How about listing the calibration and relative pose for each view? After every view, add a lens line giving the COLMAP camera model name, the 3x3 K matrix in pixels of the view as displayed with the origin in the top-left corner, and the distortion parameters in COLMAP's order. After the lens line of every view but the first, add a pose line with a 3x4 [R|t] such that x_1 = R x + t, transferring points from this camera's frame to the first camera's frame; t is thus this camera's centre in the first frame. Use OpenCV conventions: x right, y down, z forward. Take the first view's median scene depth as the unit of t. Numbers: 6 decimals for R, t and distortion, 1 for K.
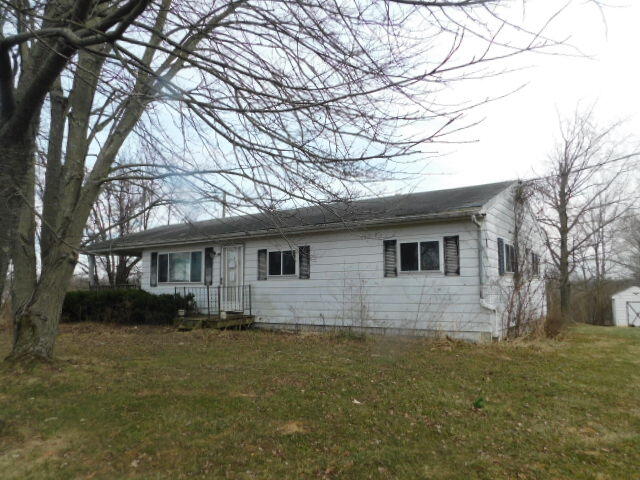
lens RADIAL K [[475.9, 0, 320.0], [0, 475.9, 240.0], [0, 0, 1]] dist [-0.000656, 0.002502]
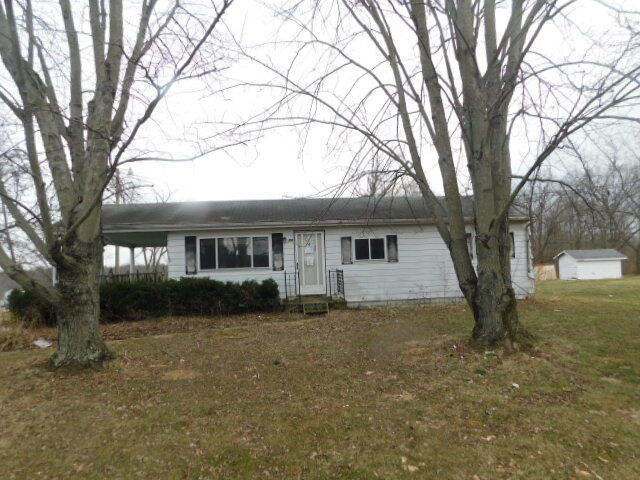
lens RADIAL K [[426.4, 0, 320.0], [0, 426.4, 240.0], [0, 0, 1]] dist [-0.067045, 0.062680]
pose [[0.775782, 0.042457, 0.629571, -0.767686], [-0.031577, 0.999096, -0.028468, 0.055744], [-0.630211, 0.002205, 0.776421, 0.254844]]
